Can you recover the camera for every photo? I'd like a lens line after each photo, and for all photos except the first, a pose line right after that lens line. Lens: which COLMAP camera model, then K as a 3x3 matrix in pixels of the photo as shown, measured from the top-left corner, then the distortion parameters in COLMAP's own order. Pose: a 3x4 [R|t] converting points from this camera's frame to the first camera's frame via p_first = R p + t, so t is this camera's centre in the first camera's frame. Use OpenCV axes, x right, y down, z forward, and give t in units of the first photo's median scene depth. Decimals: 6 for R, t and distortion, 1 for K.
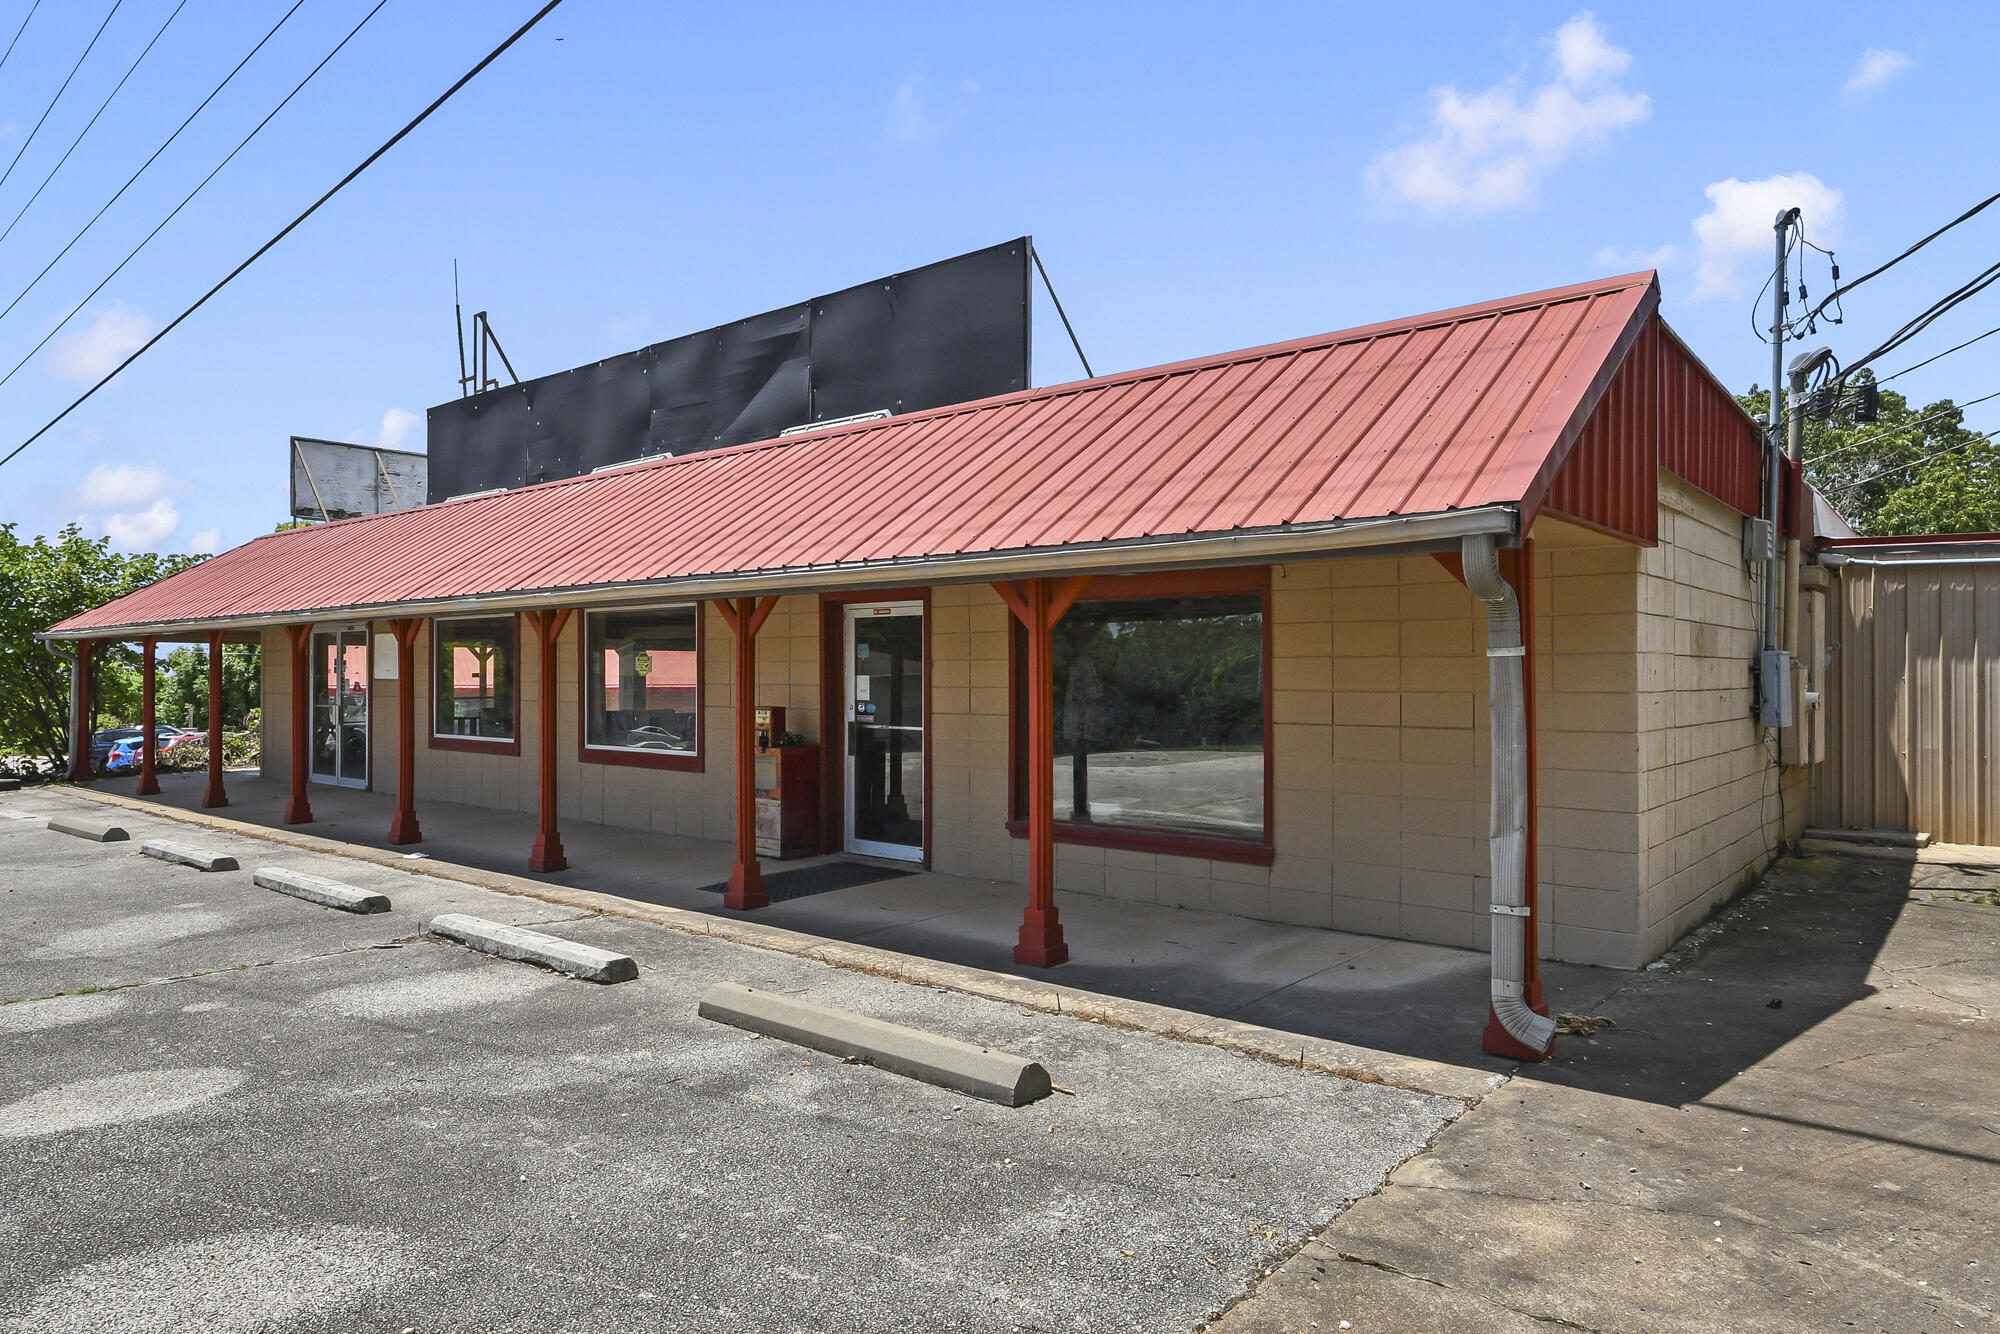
lens RADIAL K [[1216.2, 0, 1000.0], [0, 1216.2, 667.0], [0, 0, 1]] dist [0.039356, -0.037334]
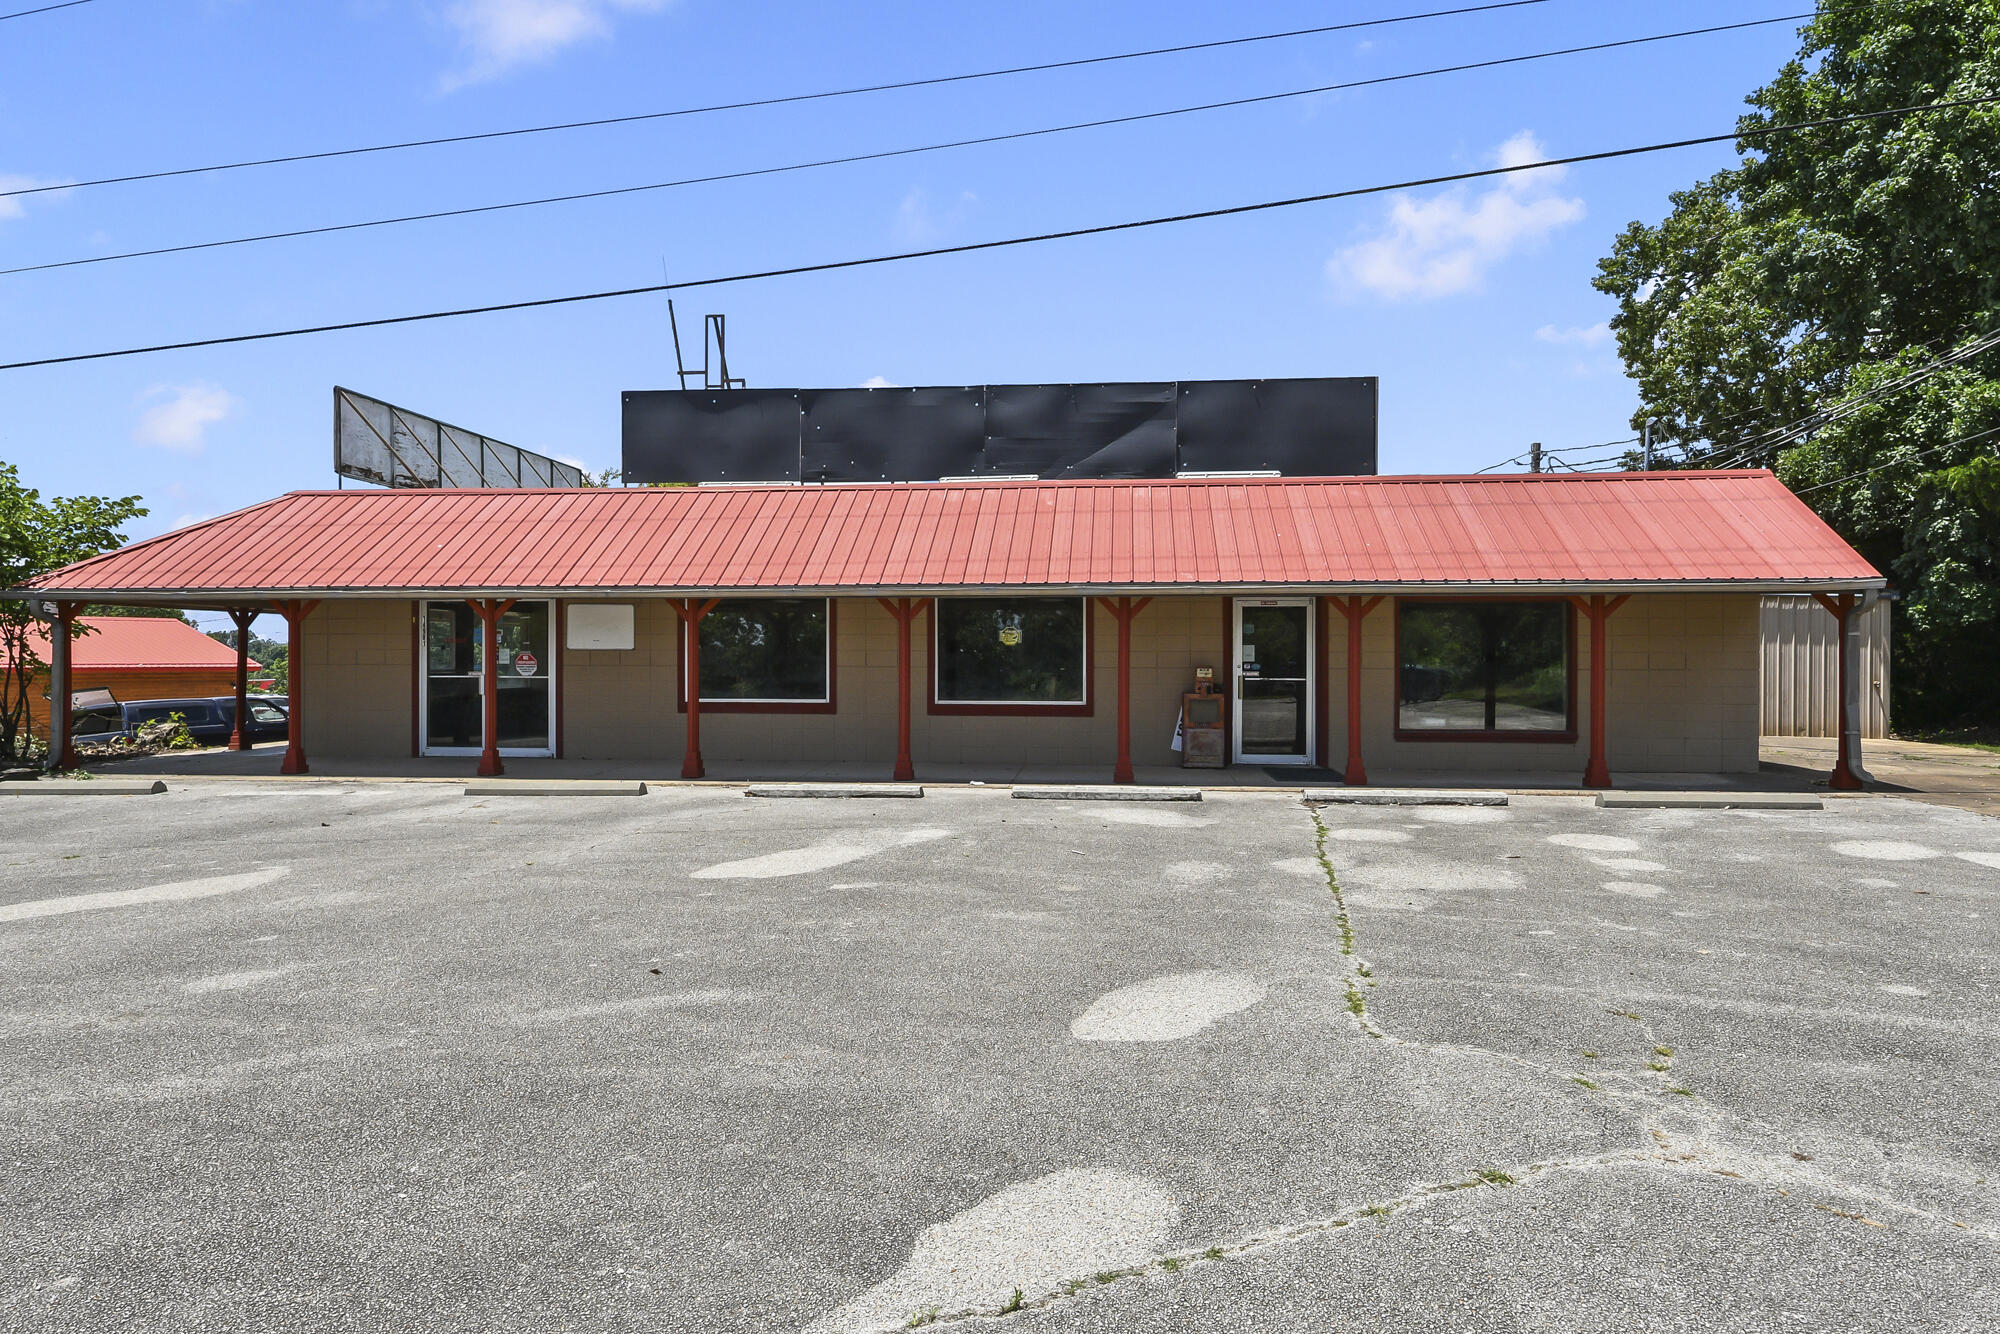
lens RADIAL K [[1216.2, 0, 1000.0], [0, 1216.2, 667.0], [0, 0, 1]] dist [0.039356, -0.037334]
pose [[0.827664, -0.000256, 0.561224, -1.029289], [-0.004430, 0.999966, 0.006989, 0.021478], [-0.561207, -0.008271, 0.827634, -0.061635]]
